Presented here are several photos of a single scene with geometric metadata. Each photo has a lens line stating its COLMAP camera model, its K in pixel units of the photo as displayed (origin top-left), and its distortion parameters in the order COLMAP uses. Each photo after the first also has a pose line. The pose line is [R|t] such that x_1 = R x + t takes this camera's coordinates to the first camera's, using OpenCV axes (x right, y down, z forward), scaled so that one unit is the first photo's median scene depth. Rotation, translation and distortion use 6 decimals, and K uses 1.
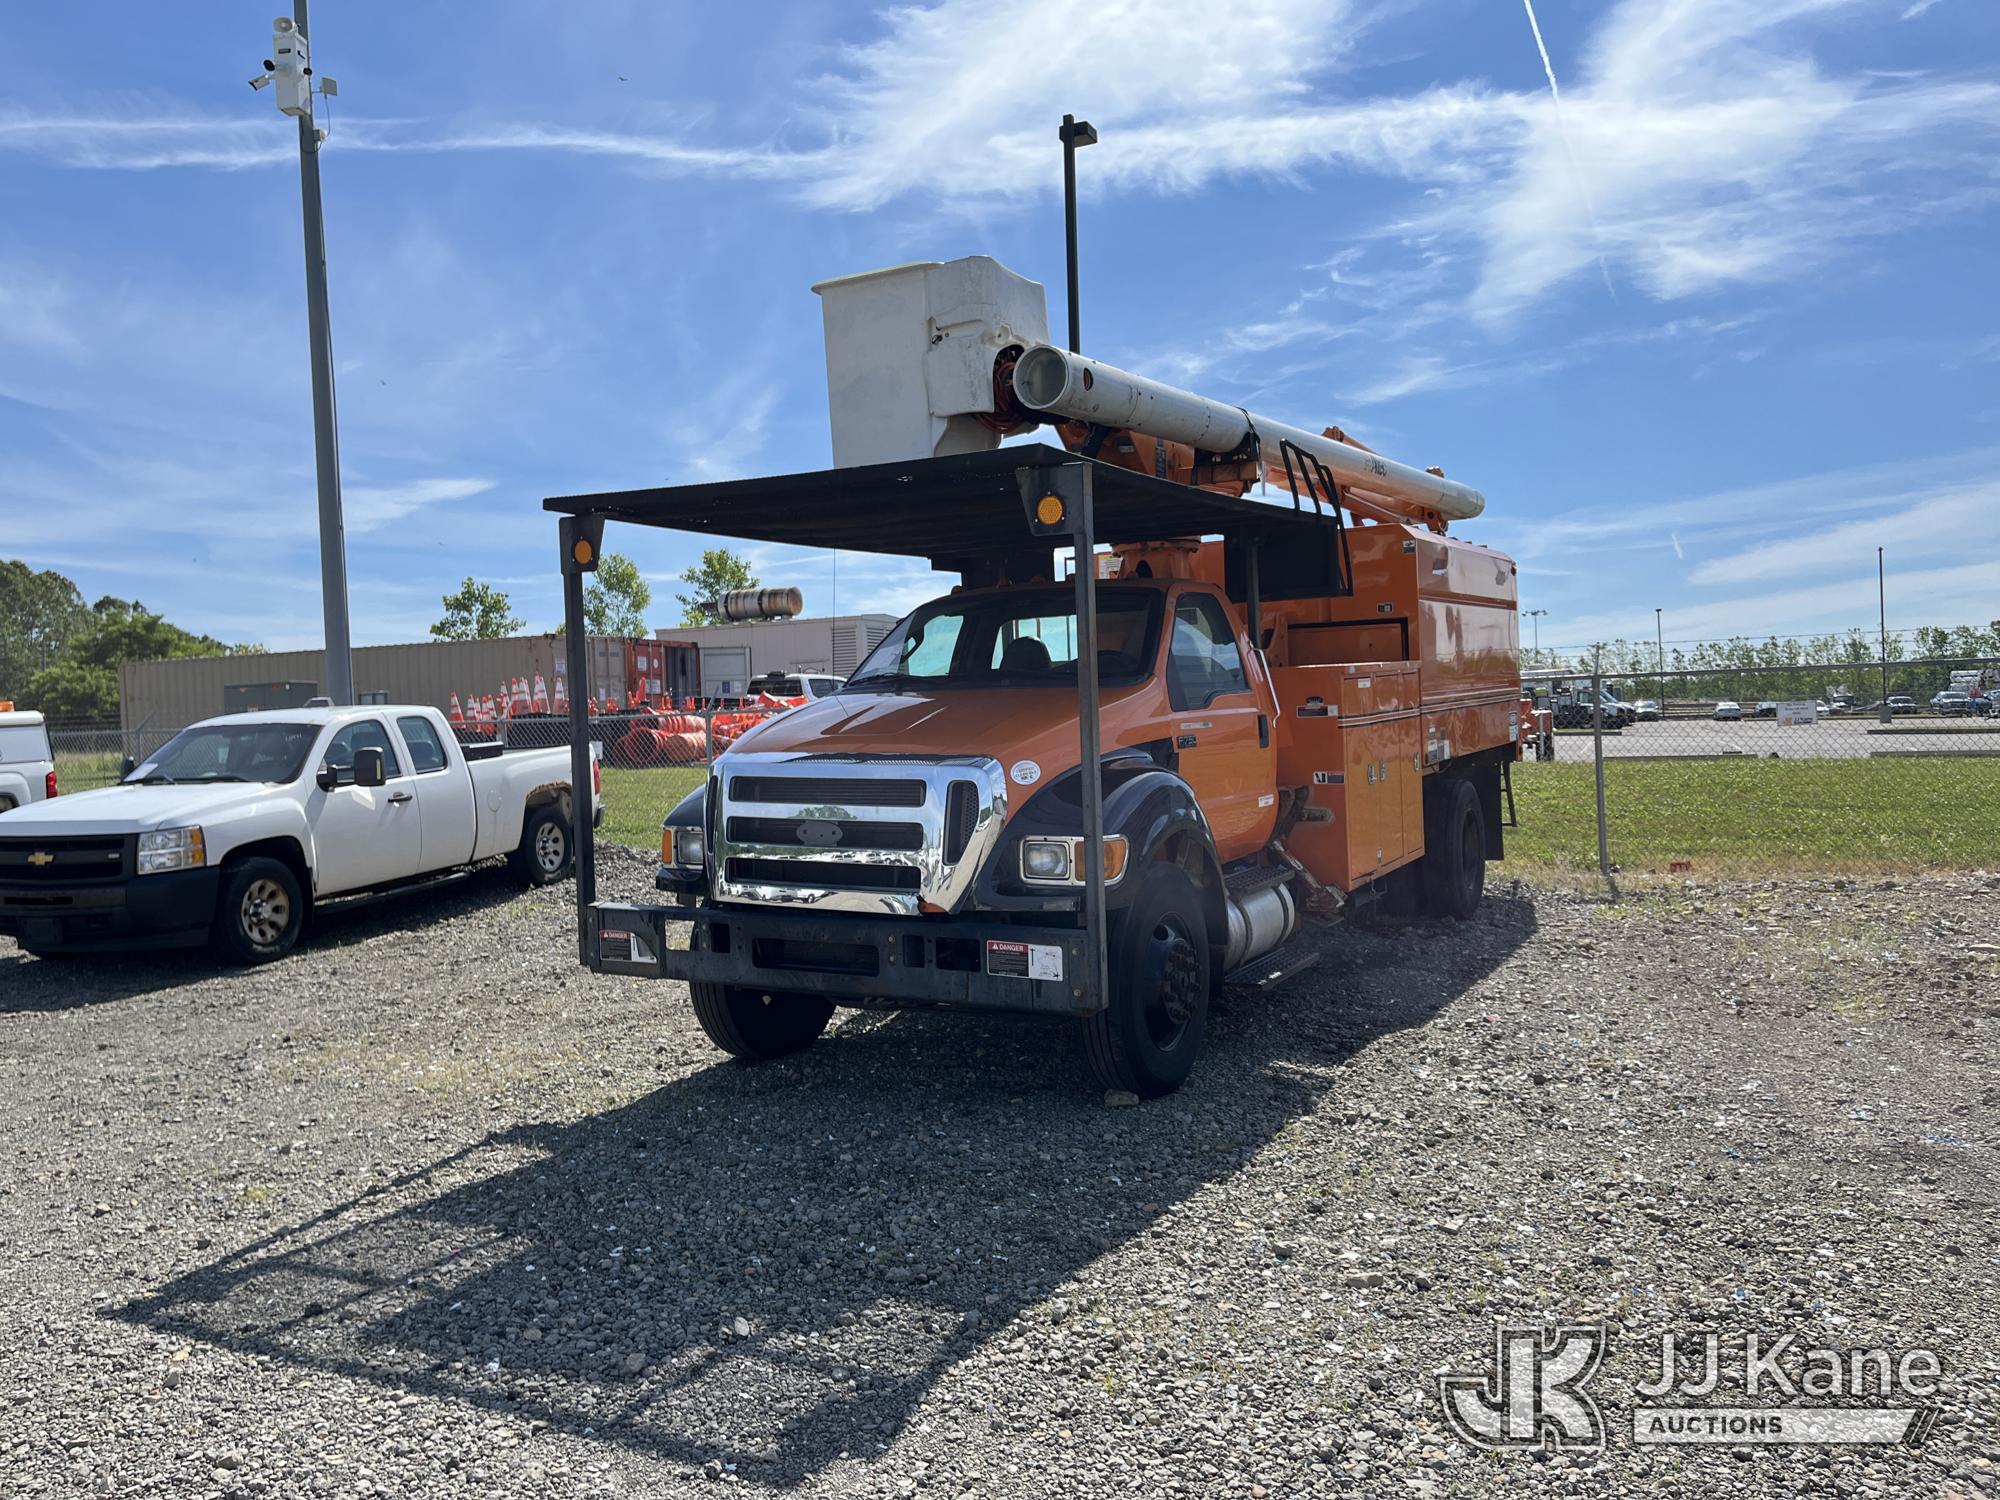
lens RADIAL K [[1528.8, 0, 1000.0], [0, 1528.8, 750.0], [0, 0, 1]] dist [0.004800, 0.003660]
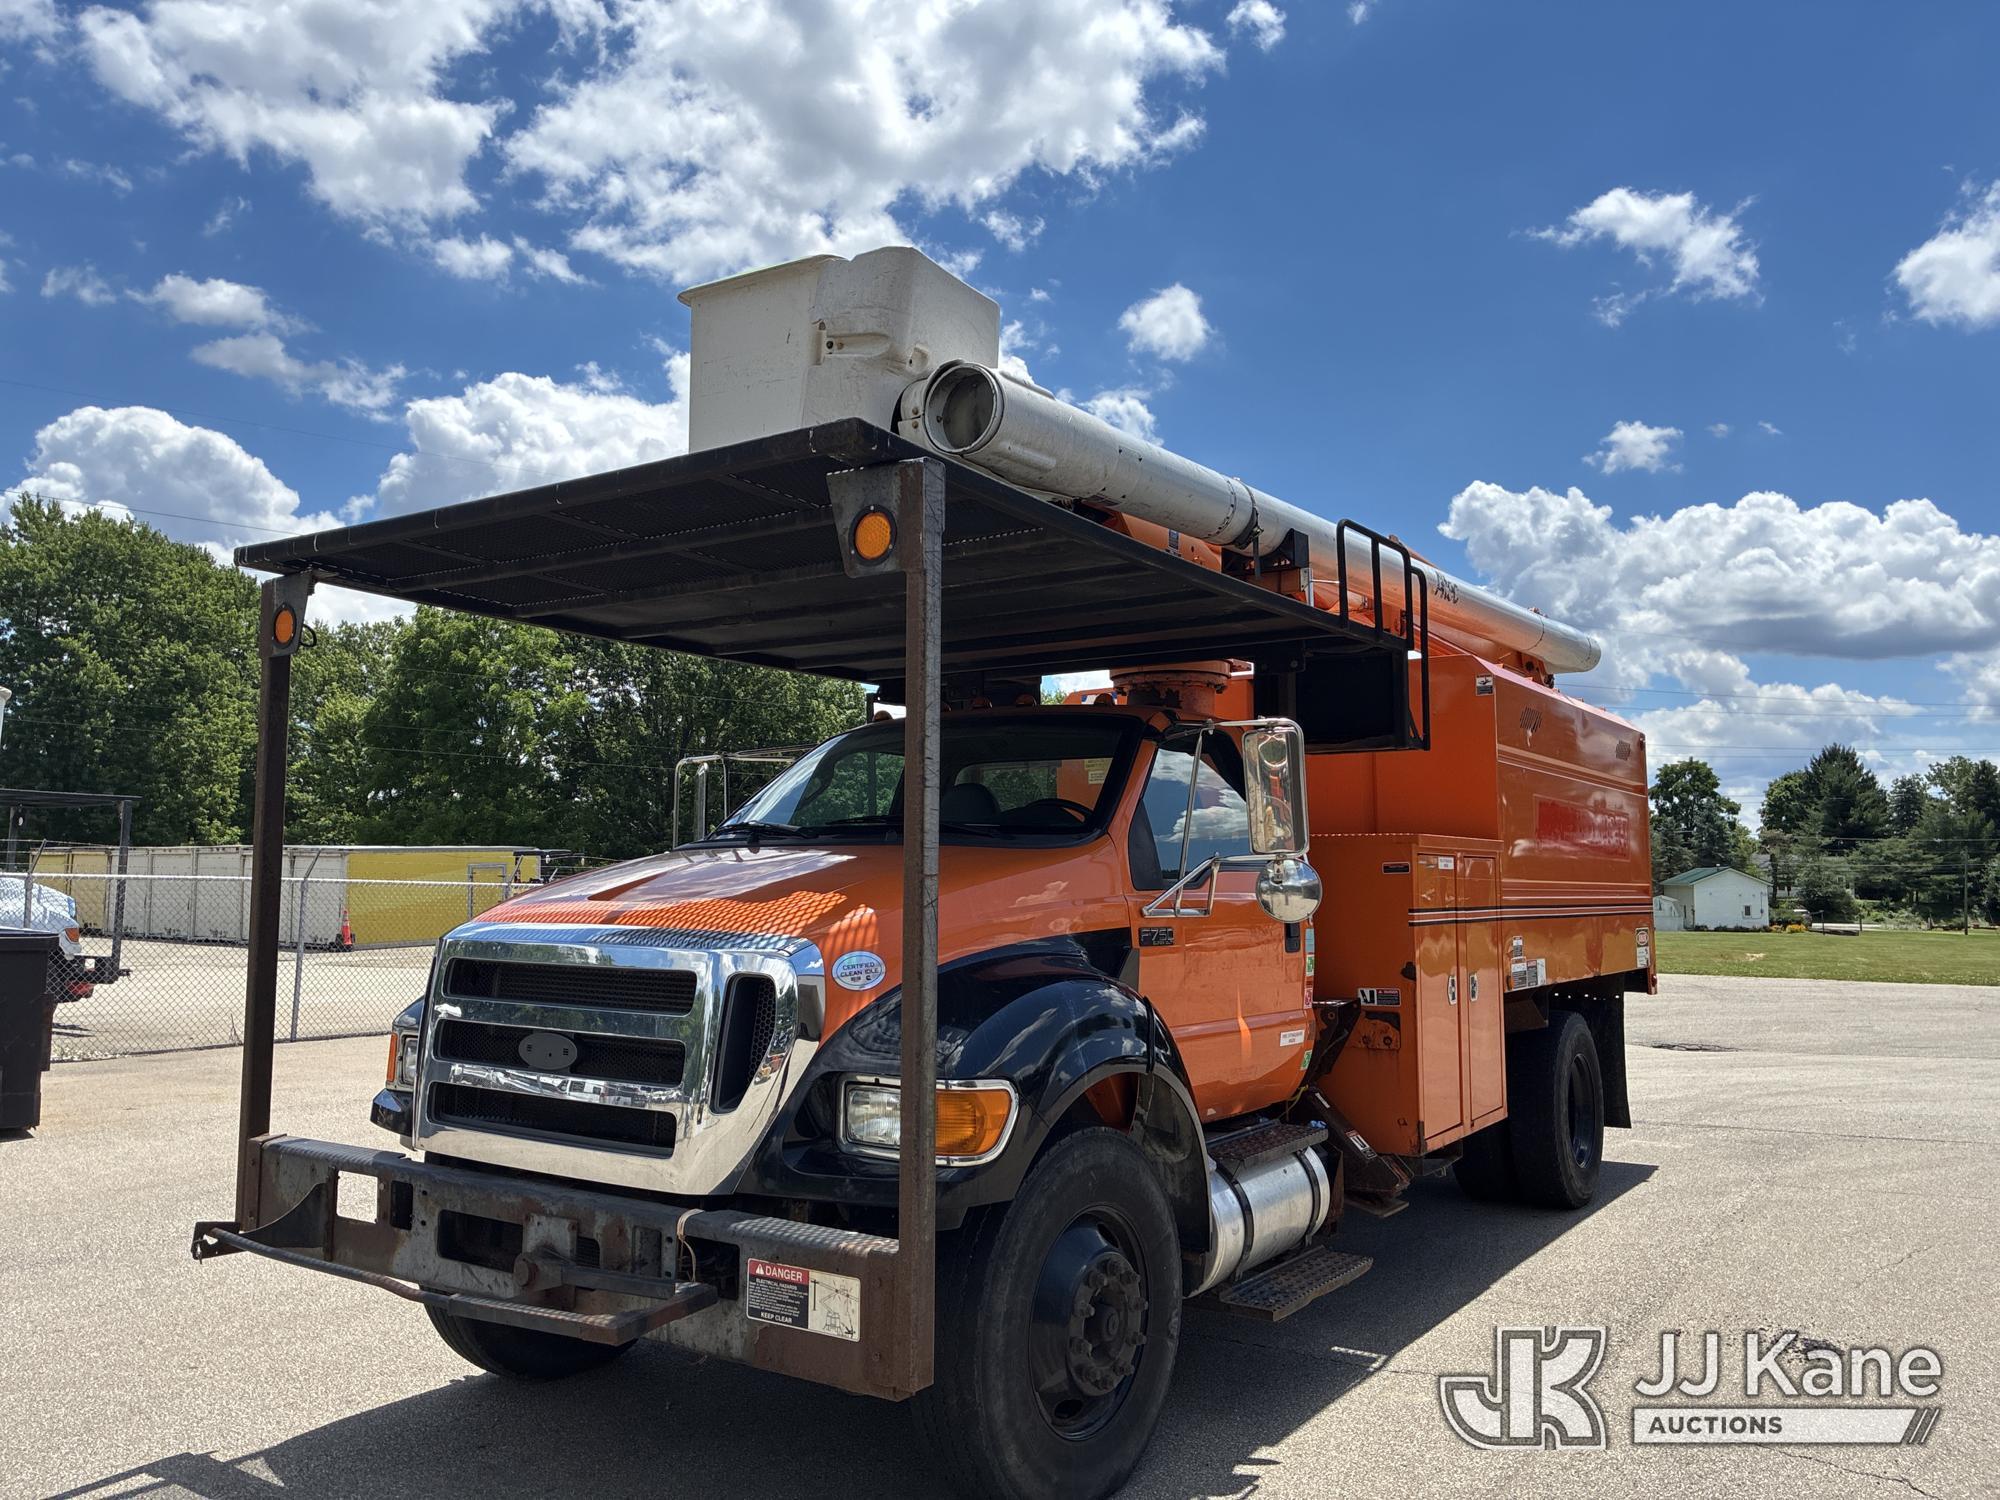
lens RADIAL K [[1528.8, 0, 1000.0], [0, 1528.8, 750.0], [0, 0, 1]] dist [0.004800, 0.003660]
pose [[0.997937, 0.033433, -0.054814, 0.090754], [-0.040471, 0.990320, -0.132773, 0.006253], [0.049845, 0.134718, 0.989630, 0.326796]]
